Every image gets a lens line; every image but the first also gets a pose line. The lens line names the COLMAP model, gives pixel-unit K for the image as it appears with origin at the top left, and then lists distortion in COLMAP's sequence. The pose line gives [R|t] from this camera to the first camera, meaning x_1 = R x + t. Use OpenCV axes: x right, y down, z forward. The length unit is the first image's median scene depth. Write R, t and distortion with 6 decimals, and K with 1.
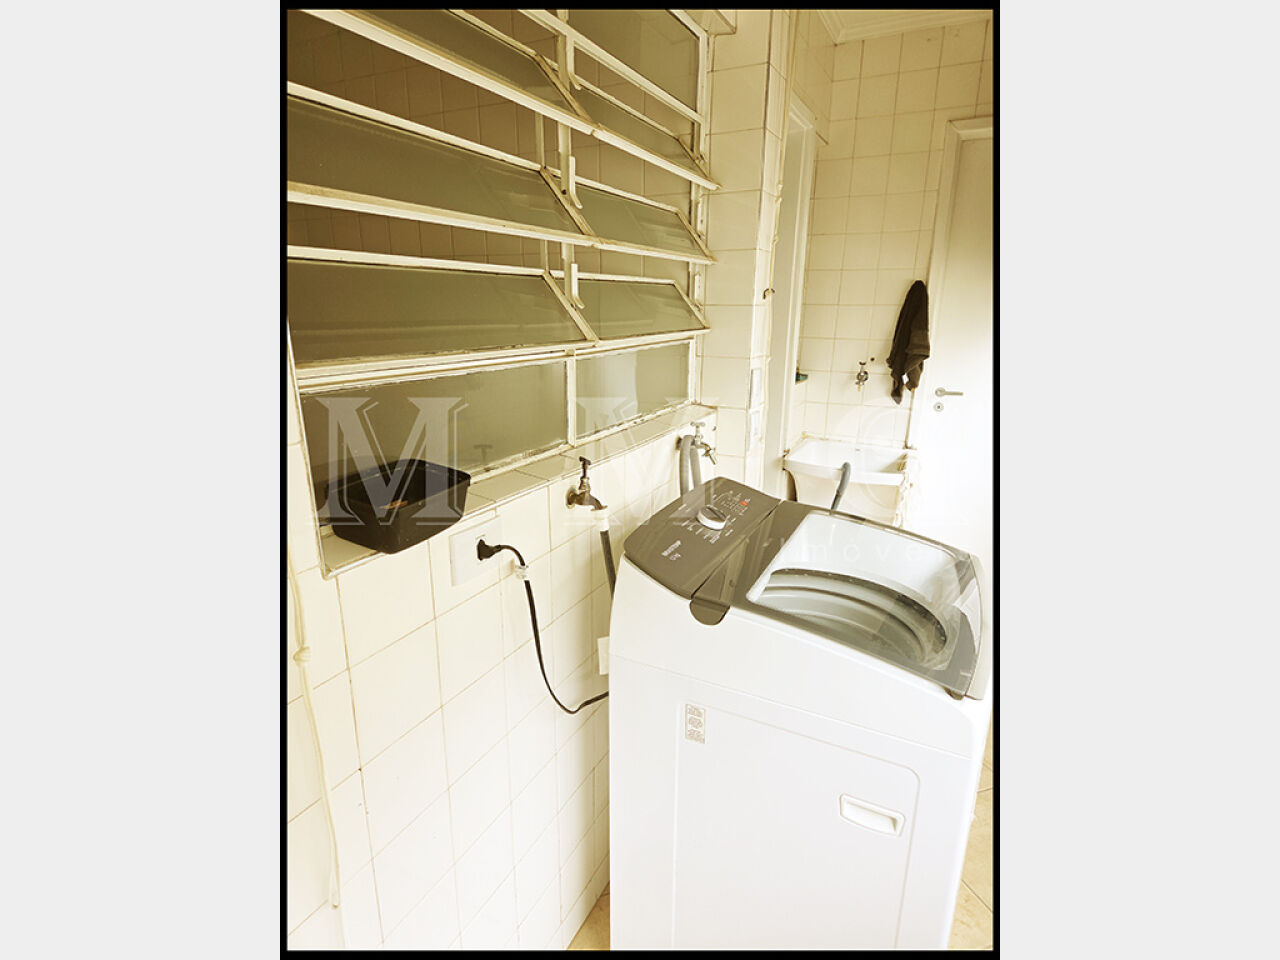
lens RADIAL K [[626.9, 0, 638.4], [0, 626.9, 477.4], [0, 0, 1]] dist [0.080436, -0.073521]
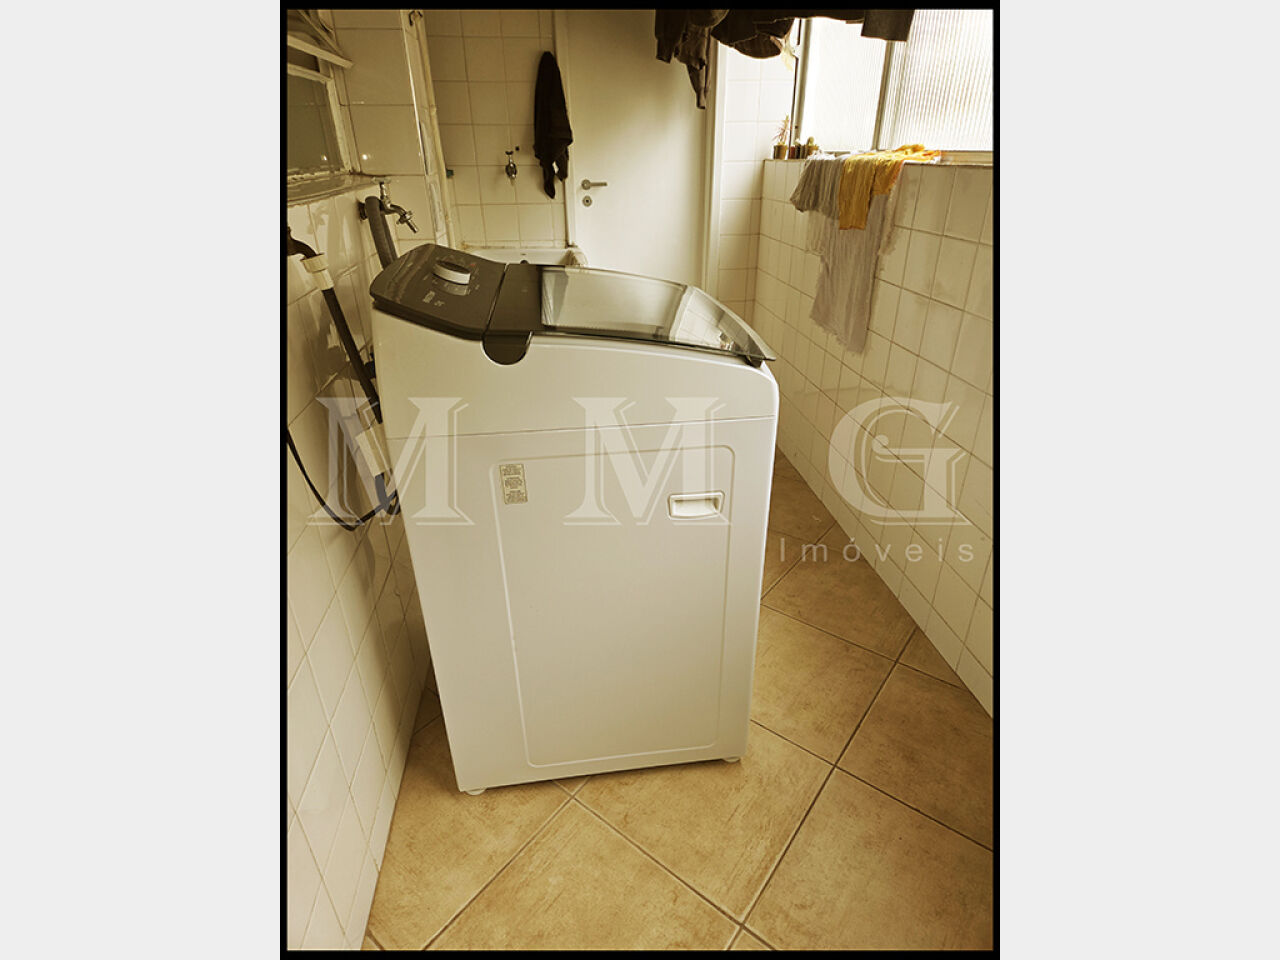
lens RADIAL K [[626.9, 0, 638.4], [0, 626.9, 477.4], [0, 0, 1]] dist [0.080436, -0.073521]
pose [[0.827941, -0.273657, 0.489516, -0.112328], [0.167985, 0.953801, 0.249088, 0.106614], [-0.535066, -0.123999, 0.835661, 0.091763]]
